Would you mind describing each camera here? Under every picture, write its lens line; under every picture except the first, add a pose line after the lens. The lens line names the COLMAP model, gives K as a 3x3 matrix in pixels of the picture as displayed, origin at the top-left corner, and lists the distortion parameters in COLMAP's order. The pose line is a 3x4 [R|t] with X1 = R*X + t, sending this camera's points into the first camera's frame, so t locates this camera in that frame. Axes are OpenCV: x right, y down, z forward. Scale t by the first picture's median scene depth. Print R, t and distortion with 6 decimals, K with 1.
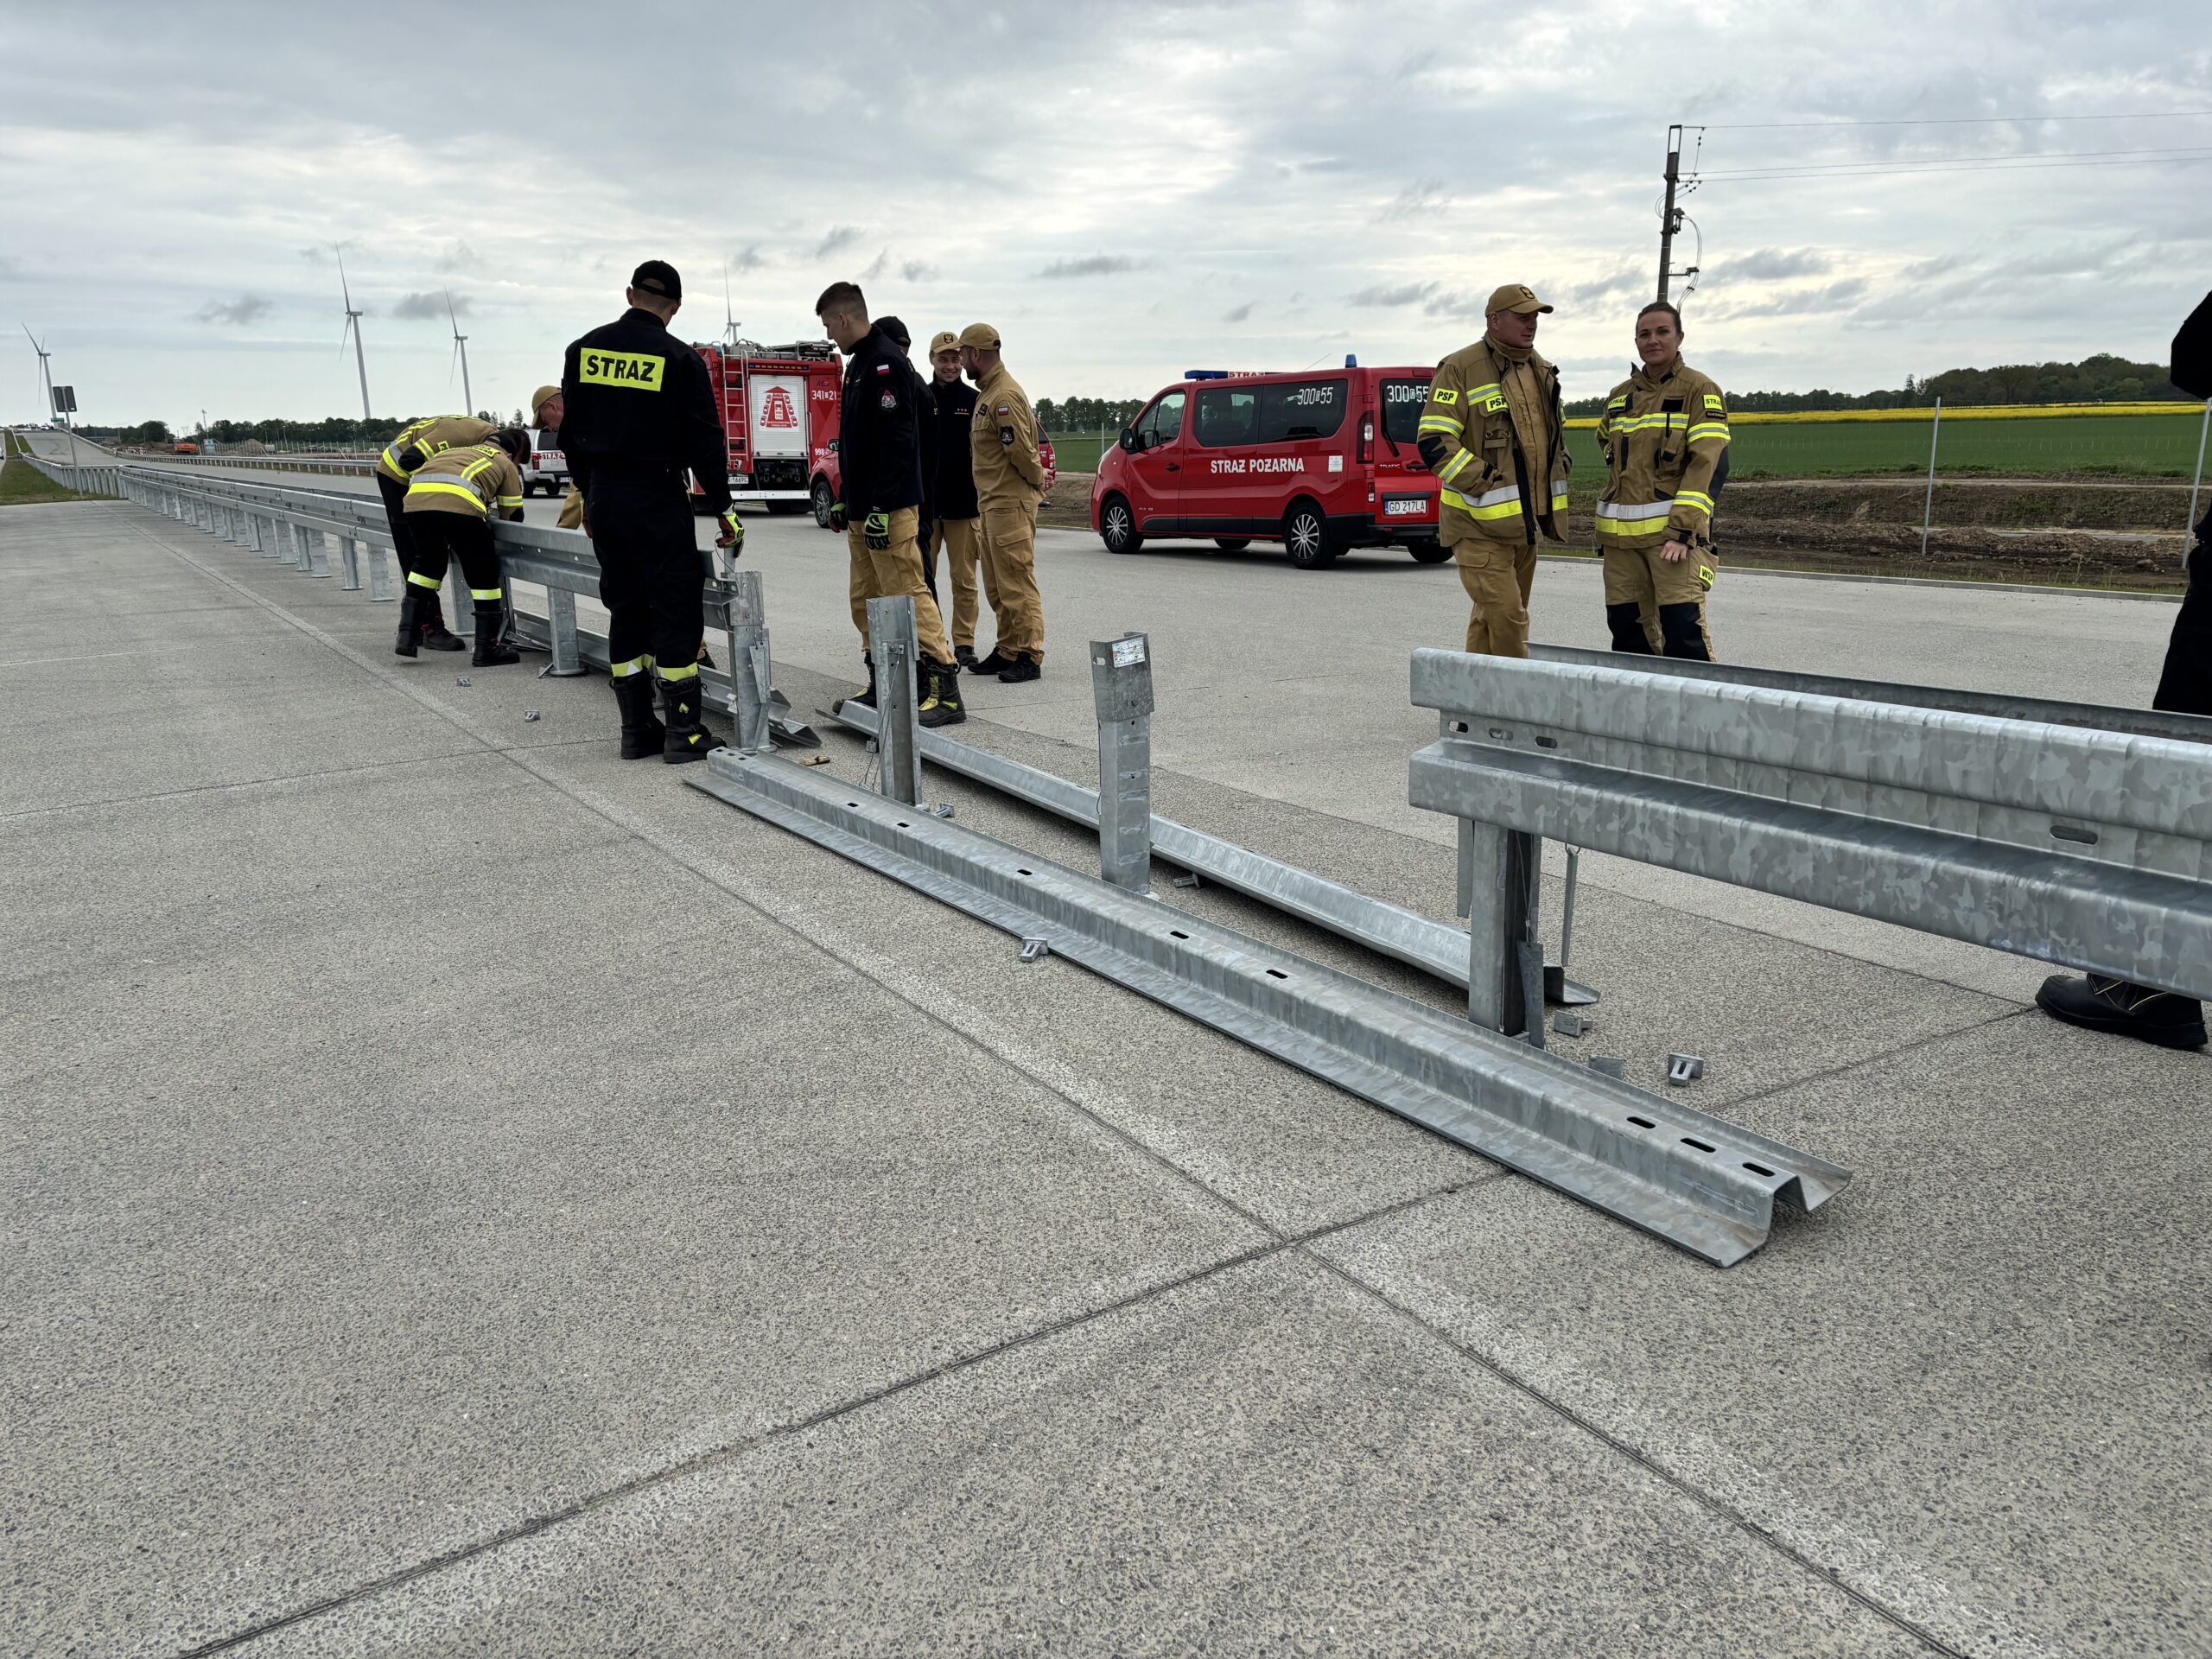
lens RADIAL K [[1669.7, 0, 1121.0], [0, 1669.7, 823.5], [0, 0, 1]] dist [0.038927, -0.005588]
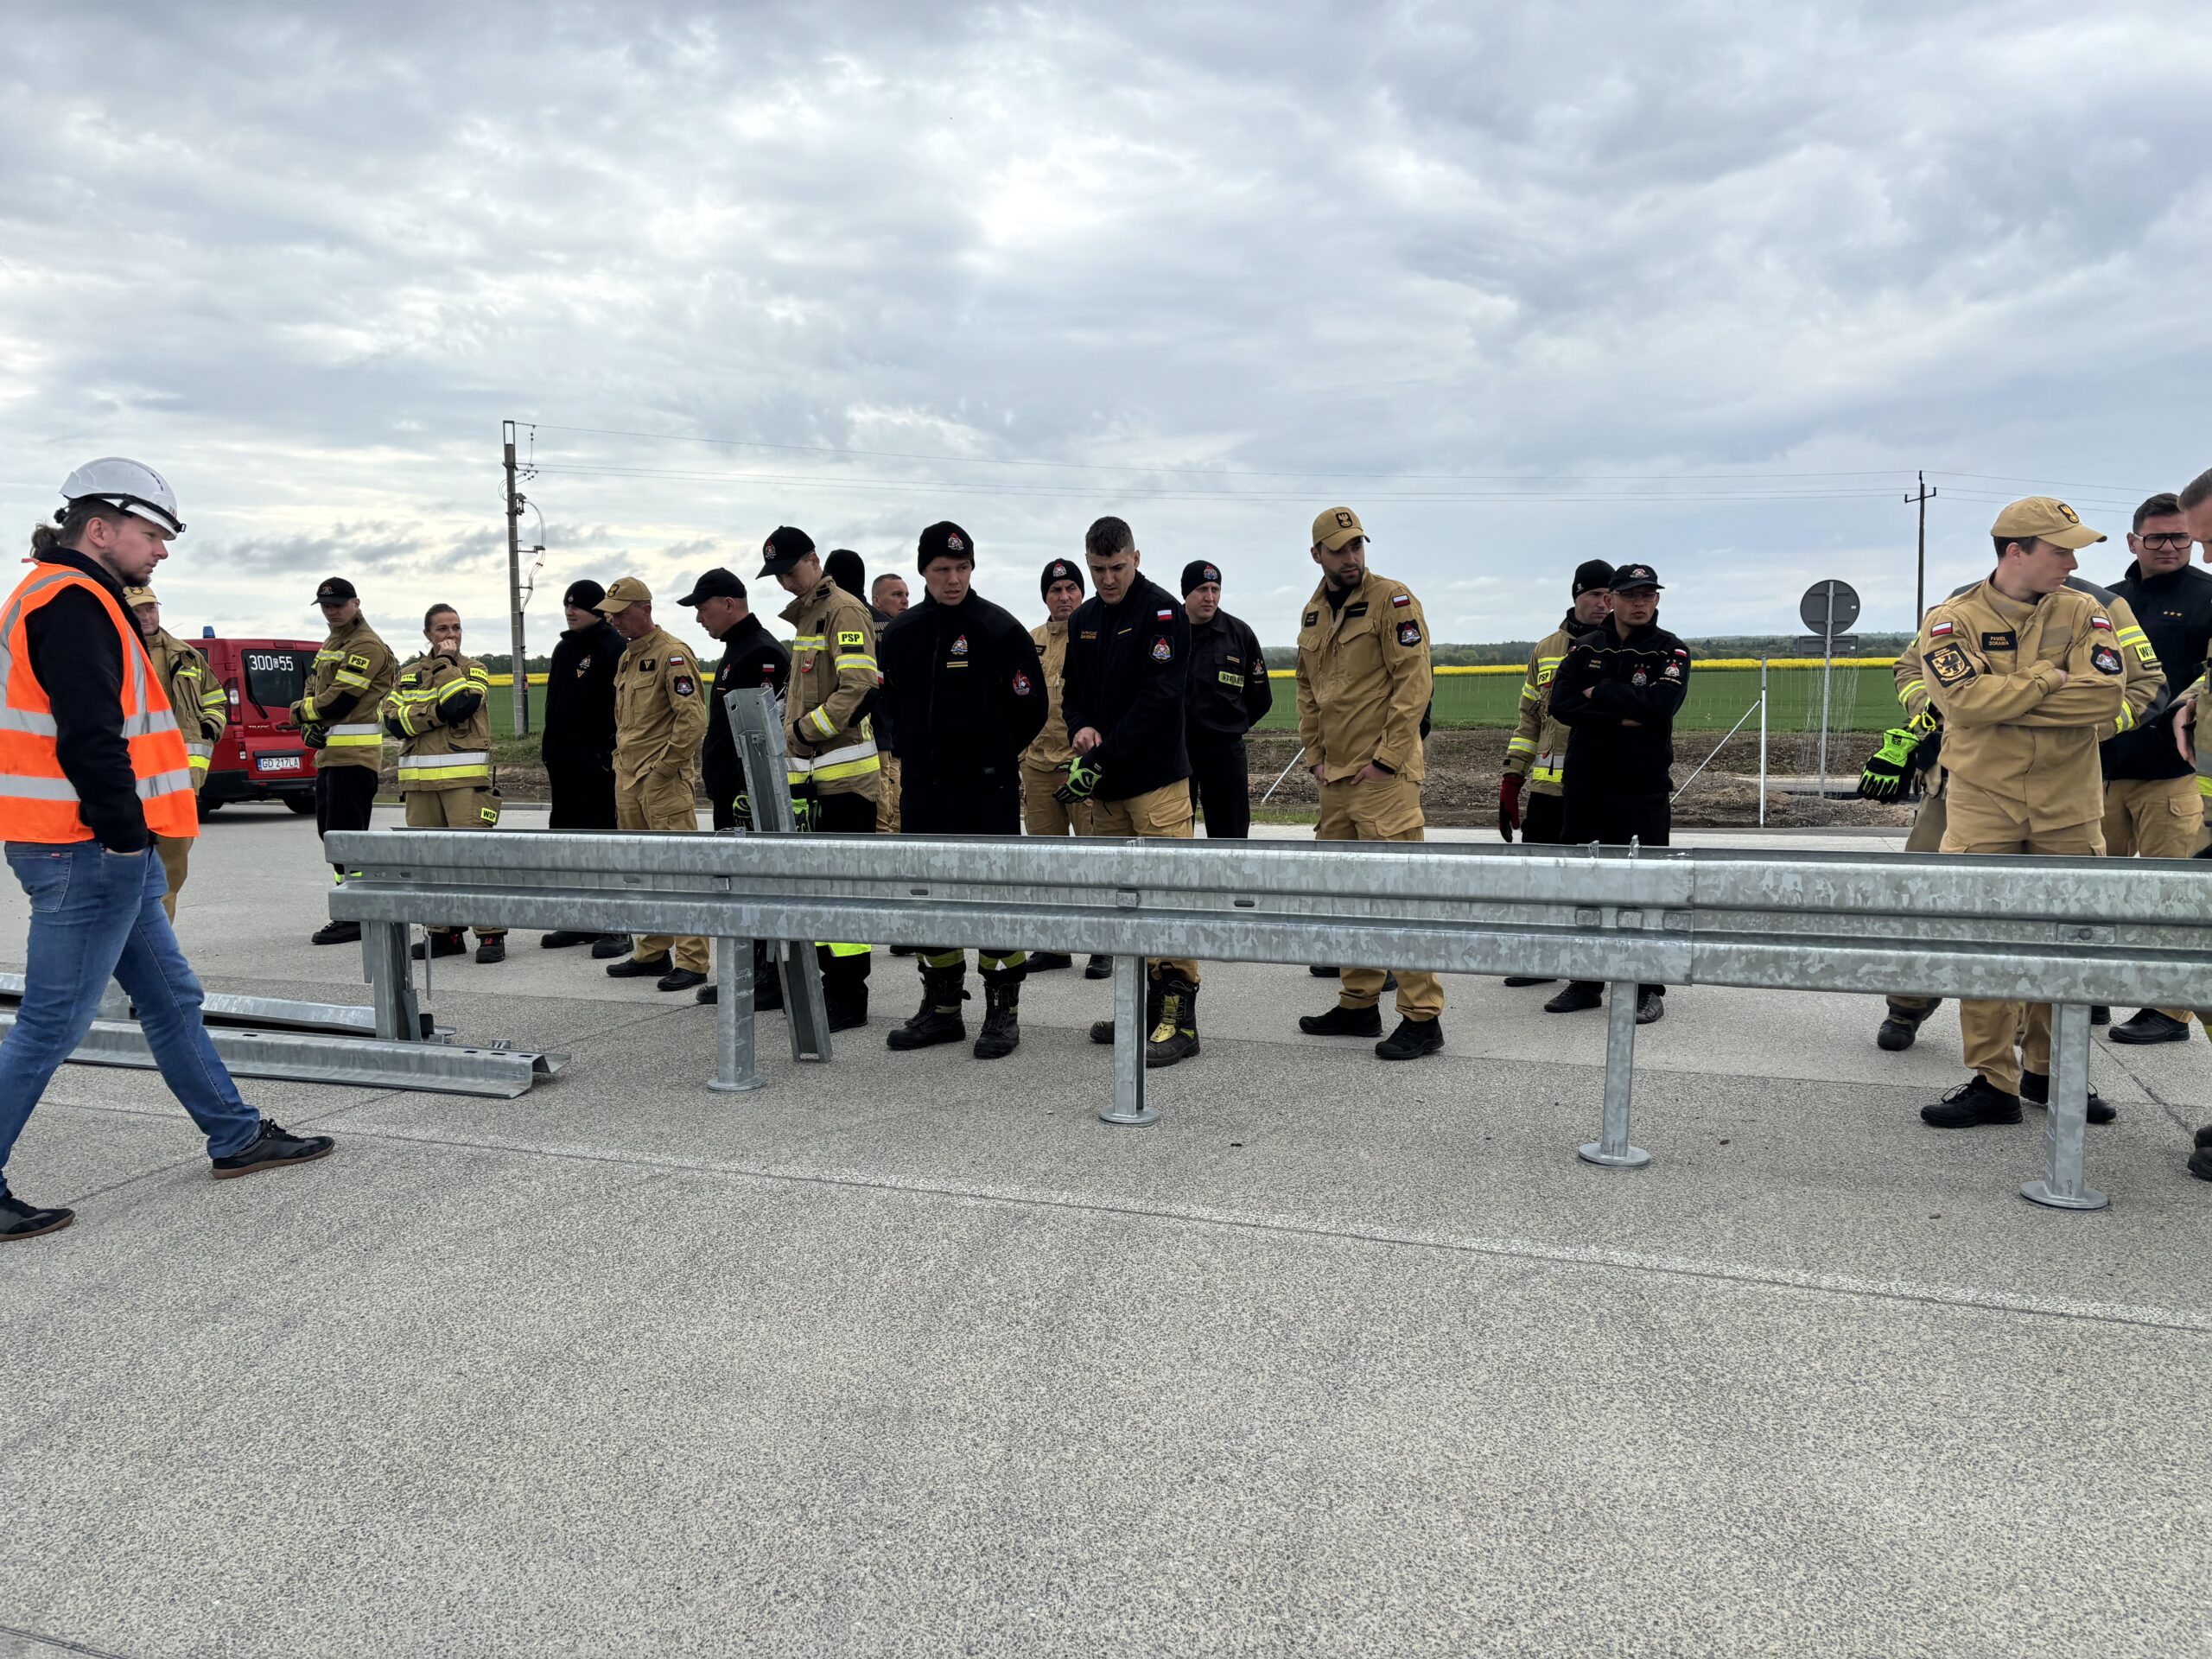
lens RADIAL K [[1669.7, 0, 1107.7], [0, 1669.7, 817.7], [0, 0, 1]] dist [0.038927, -0.005588]
pose [[0.807557, -0.050576, 0.587617, -0.190556], [0.138648, 0.984675, -0.105791, 0.171321], [-0.573261, 0.166904, 0.802193, -0.861814]]
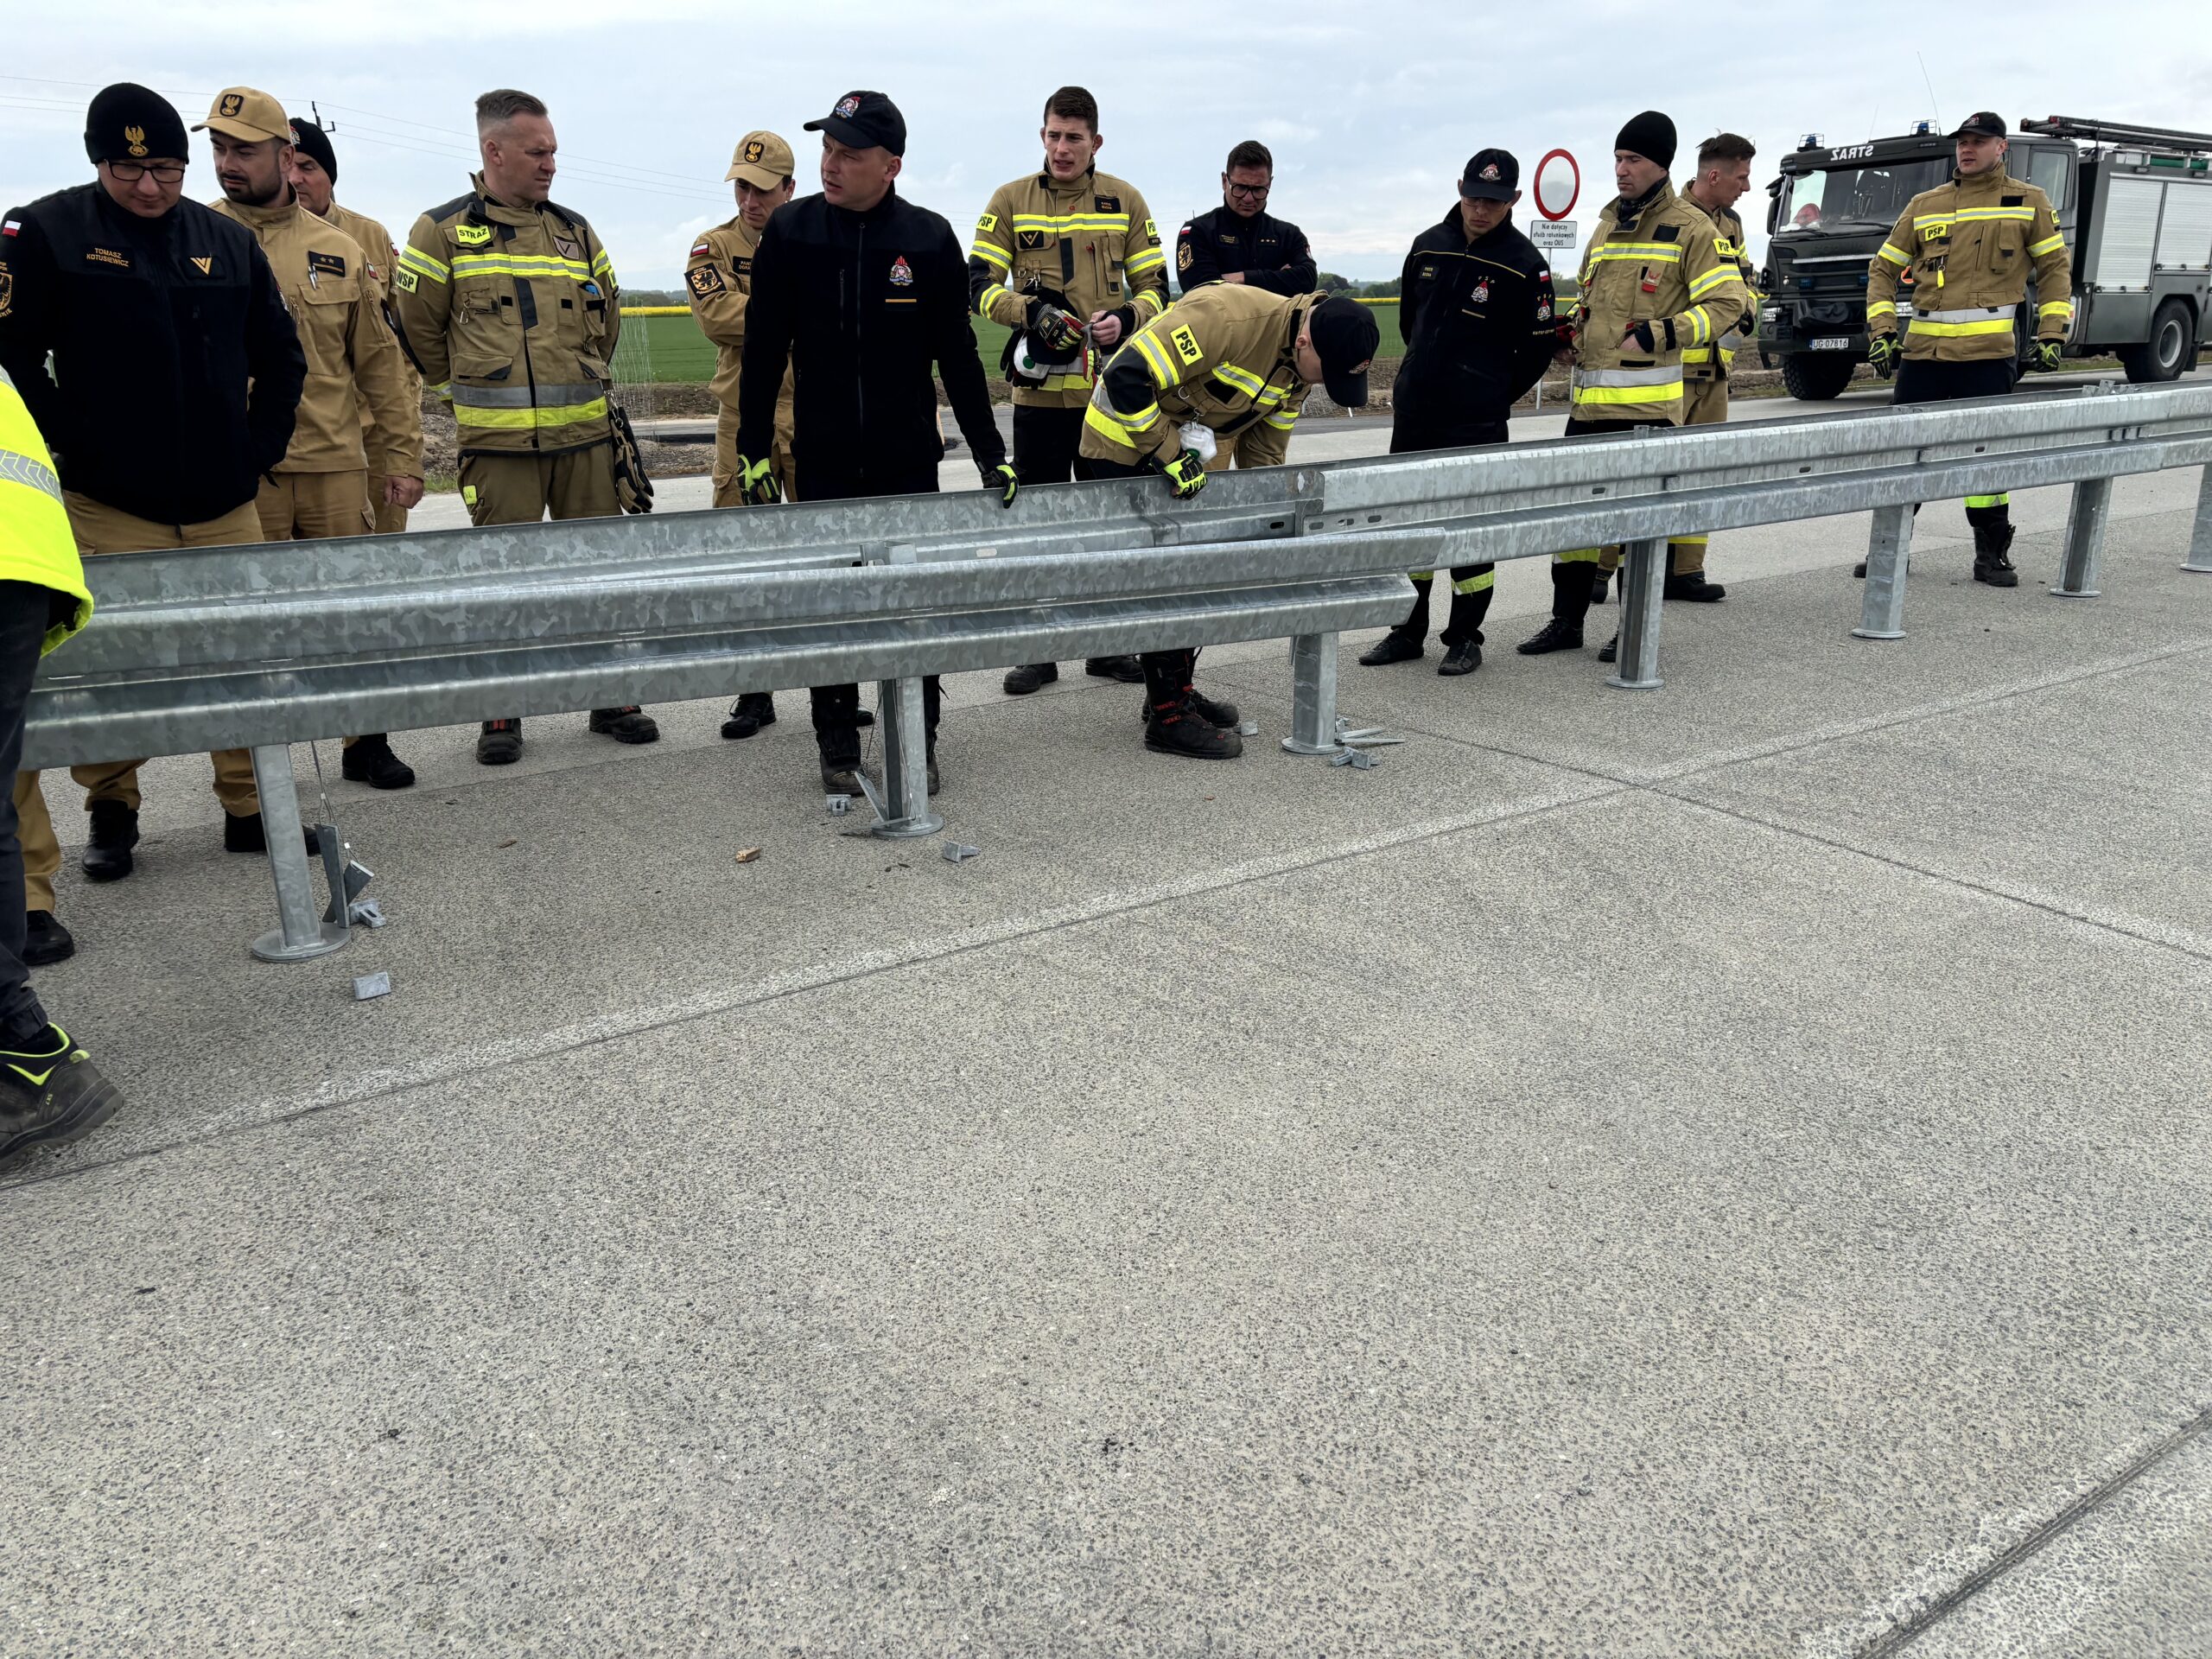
lens RADIAL K [[1669.7, 0, 1103.5], [0, 1669.7, 824.4], [0, 0, 1]] dist [0.038927, -0.005588]
pose [[-0.003873, -0.302298, 0.953206, -1.894331], [0.231160, 0.927125, 0.294966, -0.433239], [-0.972908, 0.221485, 0.066289, 1.710047]]
